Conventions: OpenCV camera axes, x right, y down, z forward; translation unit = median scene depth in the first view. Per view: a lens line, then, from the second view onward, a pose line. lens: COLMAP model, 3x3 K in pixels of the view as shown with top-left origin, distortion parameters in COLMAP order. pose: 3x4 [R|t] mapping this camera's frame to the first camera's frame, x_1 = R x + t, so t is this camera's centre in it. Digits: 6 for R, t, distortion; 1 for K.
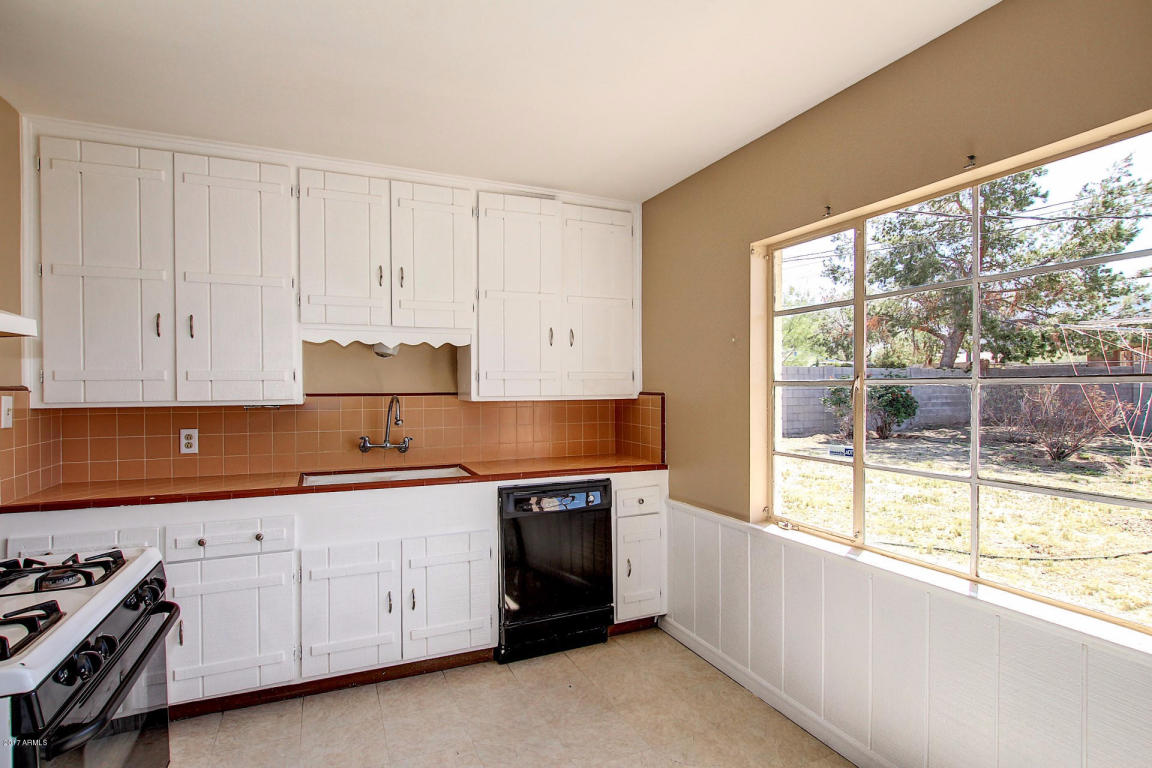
lens RADIAL K [[559.7, 0, 576.0], [0, 559.7, 384.0], [0, 0, 1]] dist [-0.028008, -0.000126]
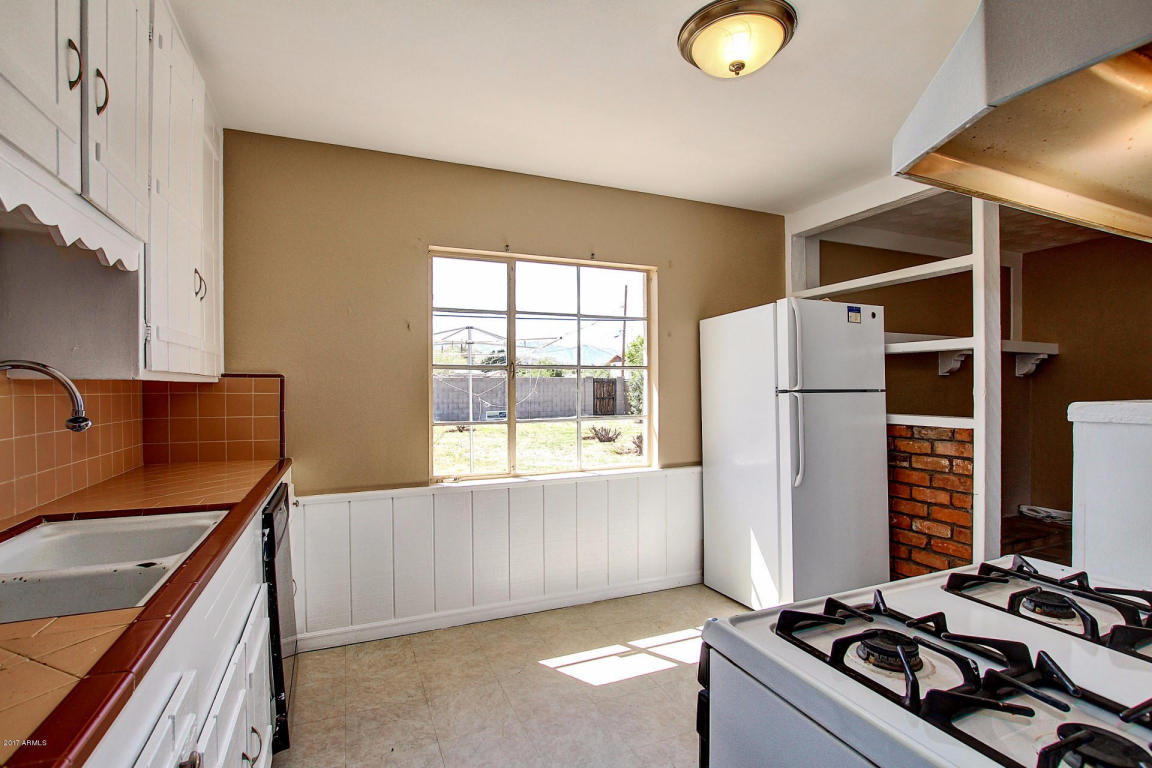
lens RADIAL K [[533.8, 0, 567.8], [0, 533.8, 390.0], [0, 0, 1]] dist [-0.025753, 0.000103]
pose [[0.006587, -0.004121, 0.999970, -0.805253], [-0.000001, 0.999992, 0.004121, 0.045032], [-0.999978, -0.000028, 0.006587, 0.716115]]
